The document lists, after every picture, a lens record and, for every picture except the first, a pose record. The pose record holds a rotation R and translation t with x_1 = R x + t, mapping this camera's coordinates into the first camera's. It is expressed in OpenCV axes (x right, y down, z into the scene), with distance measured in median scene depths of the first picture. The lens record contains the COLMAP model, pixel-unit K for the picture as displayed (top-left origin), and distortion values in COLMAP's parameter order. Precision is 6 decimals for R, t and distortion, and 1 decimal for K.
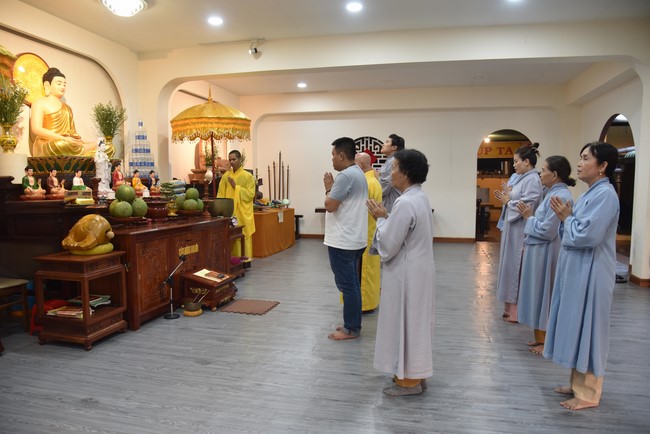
lens RADIAL K [[435.1, 0, 325.0], [0, 435.1, 217.0], [0, 0, 1]] dist [-0.056699, 0.000906]
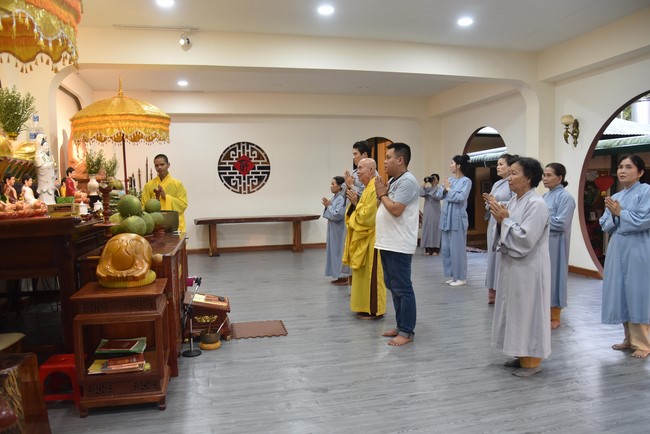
lens RADIAL K [[455.5, 0, 325.0], [0, 455.5, 217.0], [0, 0, 1]] dist [-0.060357, 0.003045]
pose [[0.904062, -0.045723, 0.424948, -0.313589], [0.054937, 0.998445, -0.009446, -0.005047], [-0.423855, 0.031885, 0.905169, 0.066781]]
